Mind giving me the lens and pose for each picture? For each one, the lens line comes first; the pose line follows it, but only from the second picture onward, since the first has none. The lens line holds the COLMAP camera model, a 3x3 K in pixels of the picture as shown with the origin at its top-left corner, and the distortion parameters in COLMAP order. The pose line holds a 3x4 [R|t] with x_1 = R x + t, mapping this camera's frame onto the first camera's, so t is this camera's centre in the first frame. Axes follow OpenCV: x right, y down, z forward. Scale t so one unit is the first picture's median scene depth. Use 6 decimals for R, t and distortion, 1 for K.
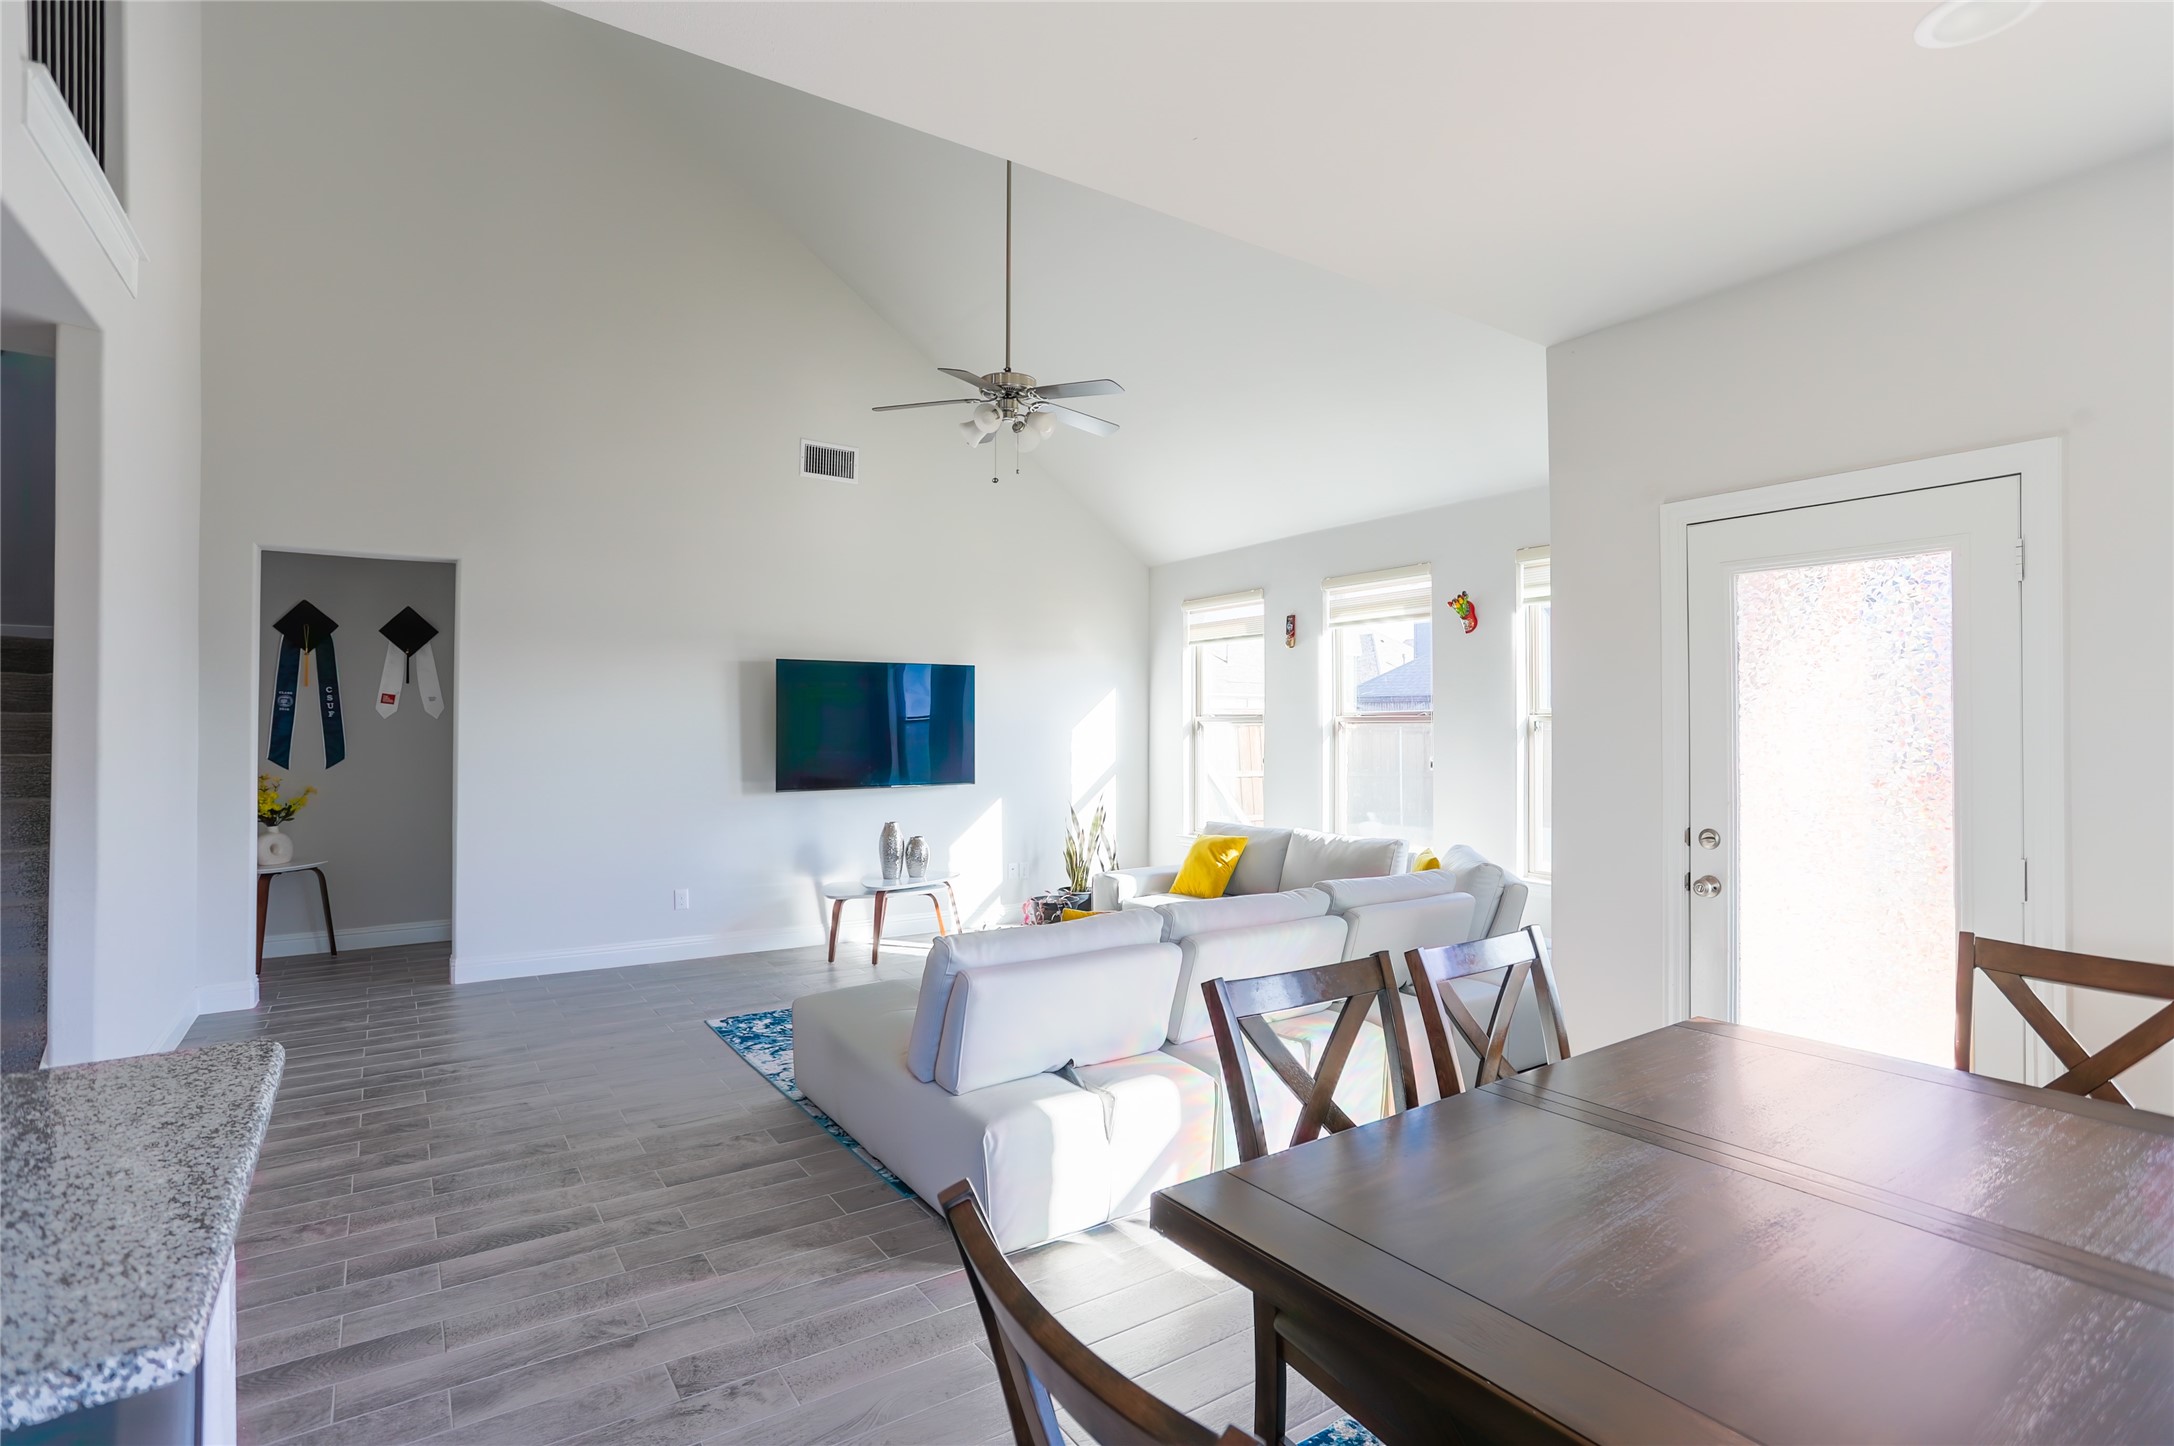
lens RADIAL K [[1054.4, 0, 1087.0], [0, 1054.4, 723.0], [0, 0, 1]] dist [-0.053909, 0.028266]
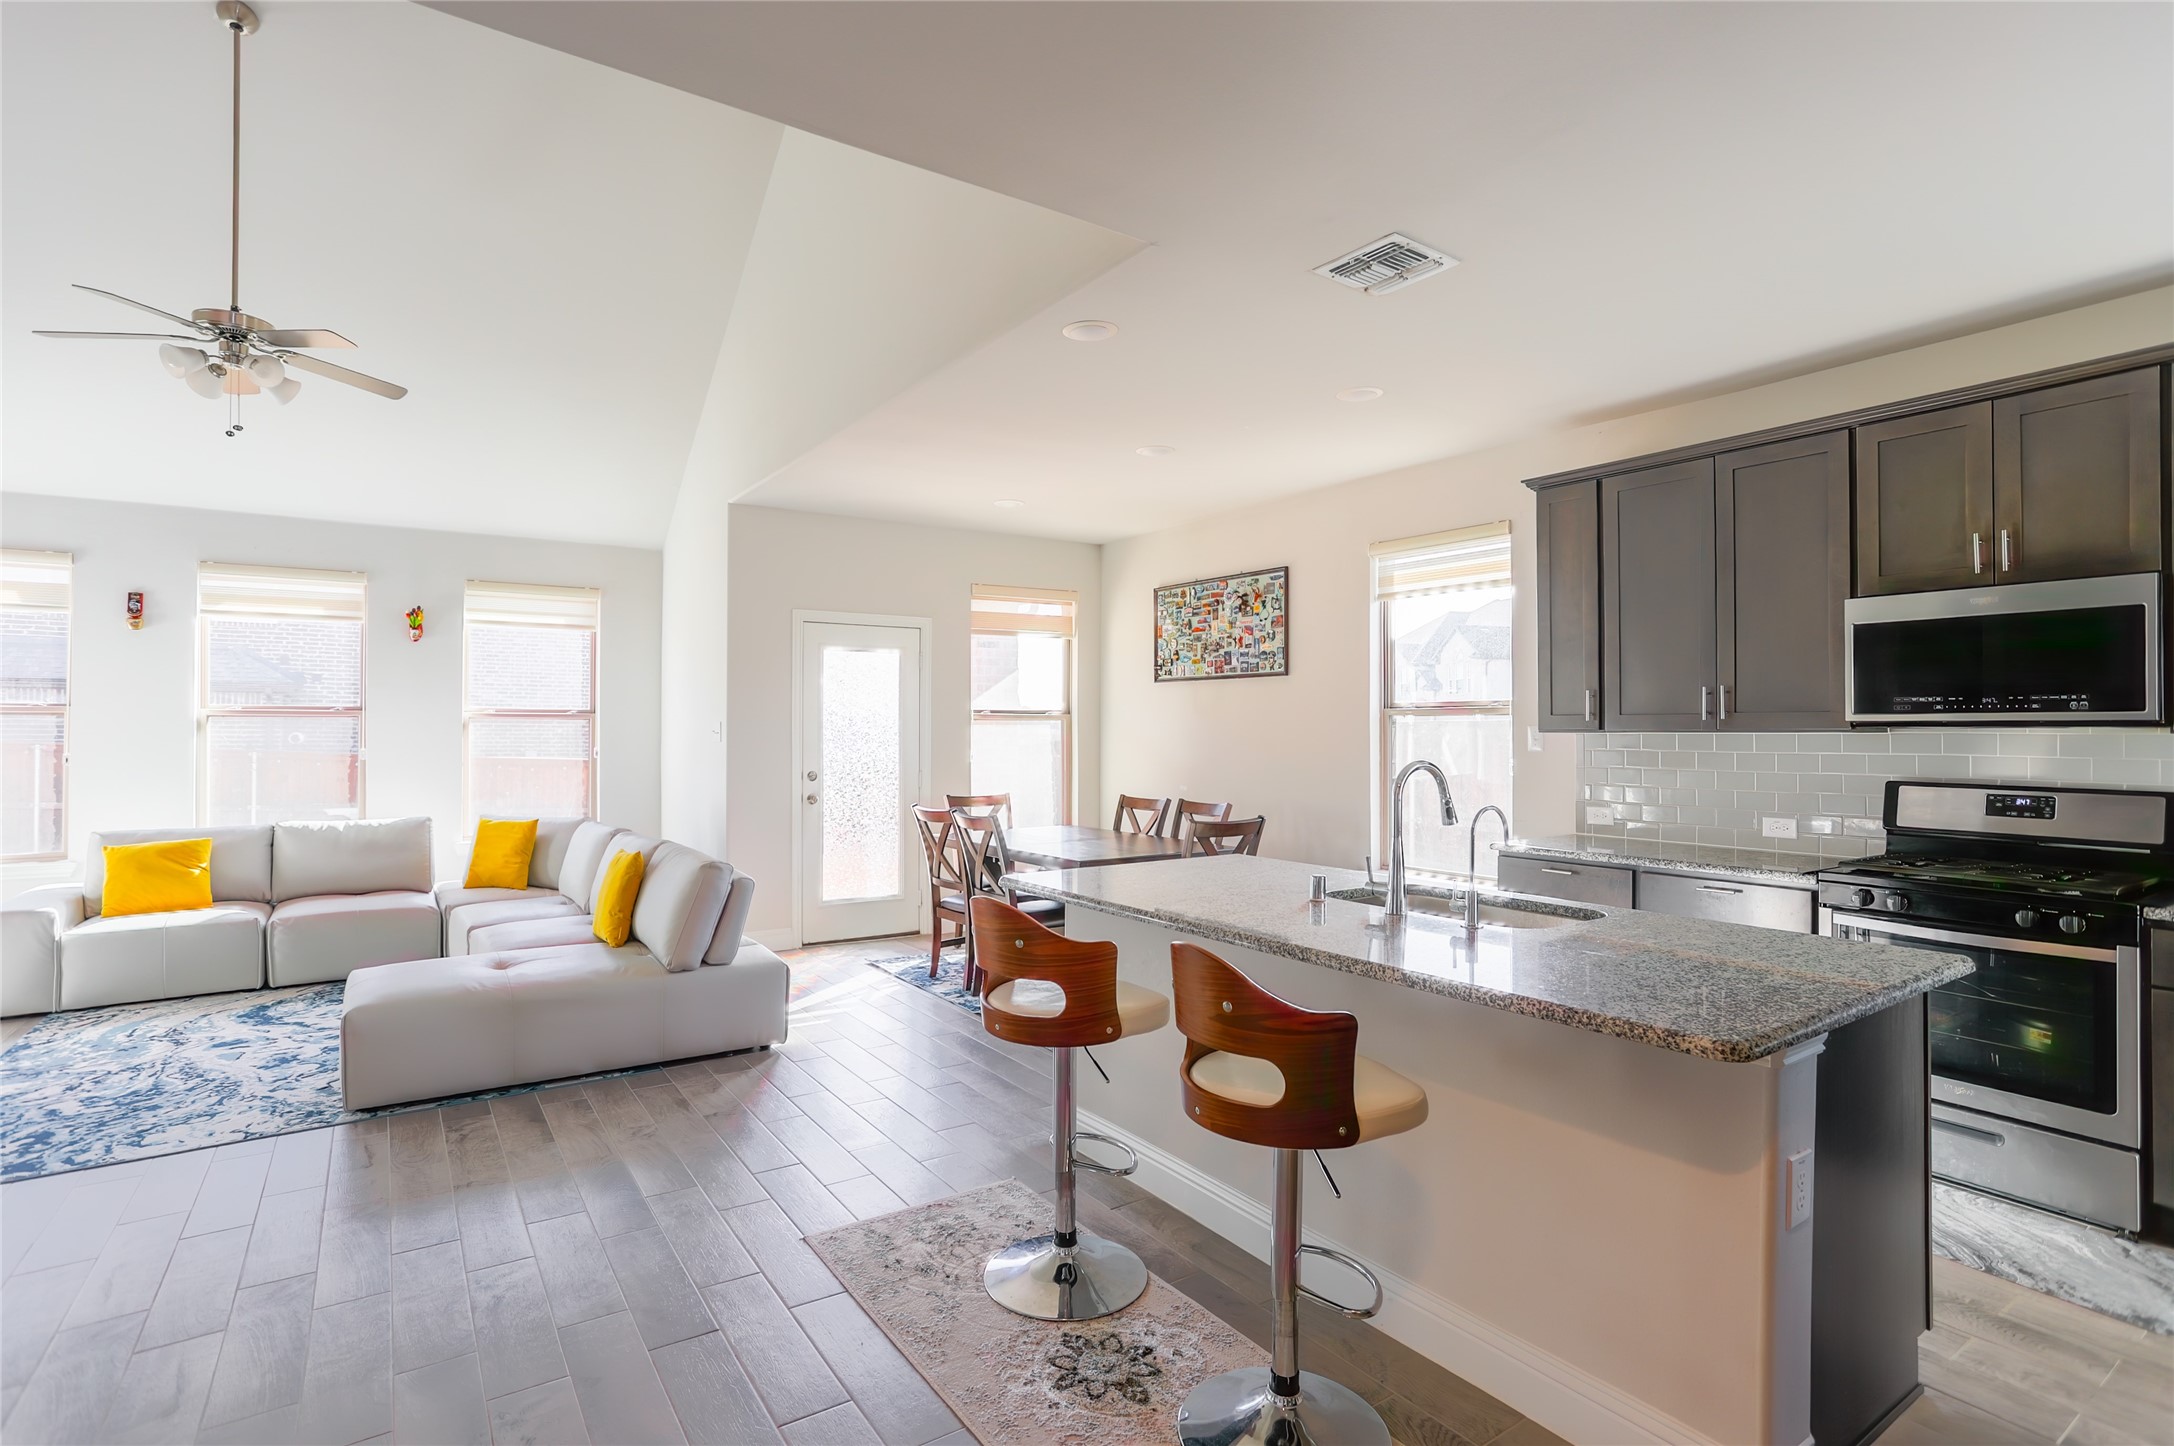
lens RADIAL K [[1054.4, 0, 1087.0], [0, 1054.4, 723.0], [0, 0, 1]] dist [-0.053909, 0.028266]
pose [[-0.004857, 0.006848, 0.999965, -0.940270], [-0.005653, 0.999960, -0.006875, 0.011559], [-0.999972, -0.005687, -0.004818, 0.290716]]
